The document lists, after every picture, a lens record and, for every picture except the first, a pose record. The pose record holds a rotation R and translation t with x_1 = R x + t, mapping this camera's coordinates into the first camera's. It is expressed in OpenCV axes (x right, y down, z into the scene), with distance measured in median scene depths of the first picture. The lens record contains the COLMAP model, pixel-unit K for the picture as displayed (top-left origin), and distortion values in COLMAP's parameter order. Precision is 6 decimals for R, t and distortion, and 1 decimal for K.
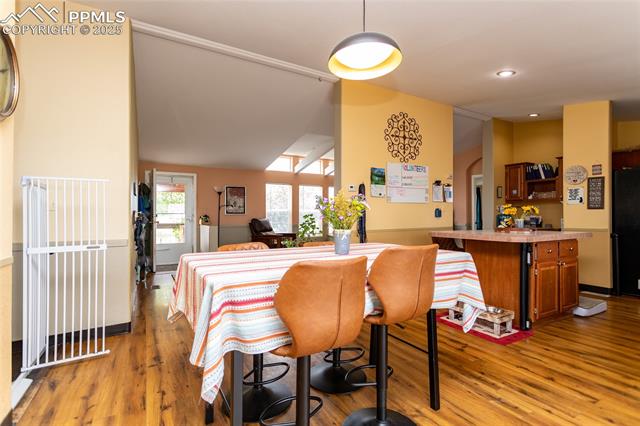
lens RADIAL K [[301.7, 0, 320.0], [0, 301.7, 213.0], [0, 0, 1]] dist [0.000552, 0.000288]
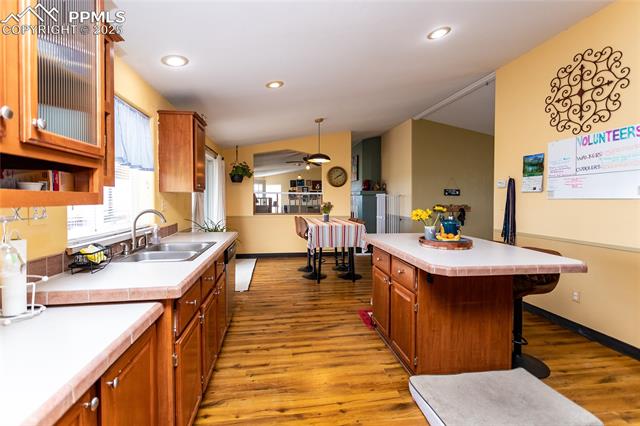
lens RADIAL K [[308.1, 0, 319.6], [0, 308.1, 200.6], [0, 0, 1]] dist [0.003959, 0.000629]
pose [[-0.367686, 0.010120, -0.929895, 1.101001], [0.004324, 0.999949, 0.009173, -0.040079], [0.929940, -0.000648, -0.367710, 0.761898]]
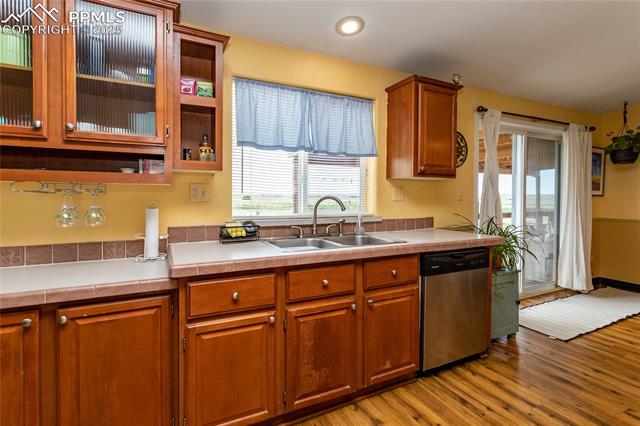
lens RADIAL K [[308.1, 0, 319.6], [0, 308.1, 200.6], [0, 0, 1]] dist [0.003959, 0.000629]
pose [[-0.997602, 0.001003, 0.069201, 0.722843], [0.001610, 0.999961, 0.008713, -0.019320], [-0.069189, 0.008803, -0.997565, 0.800777]]
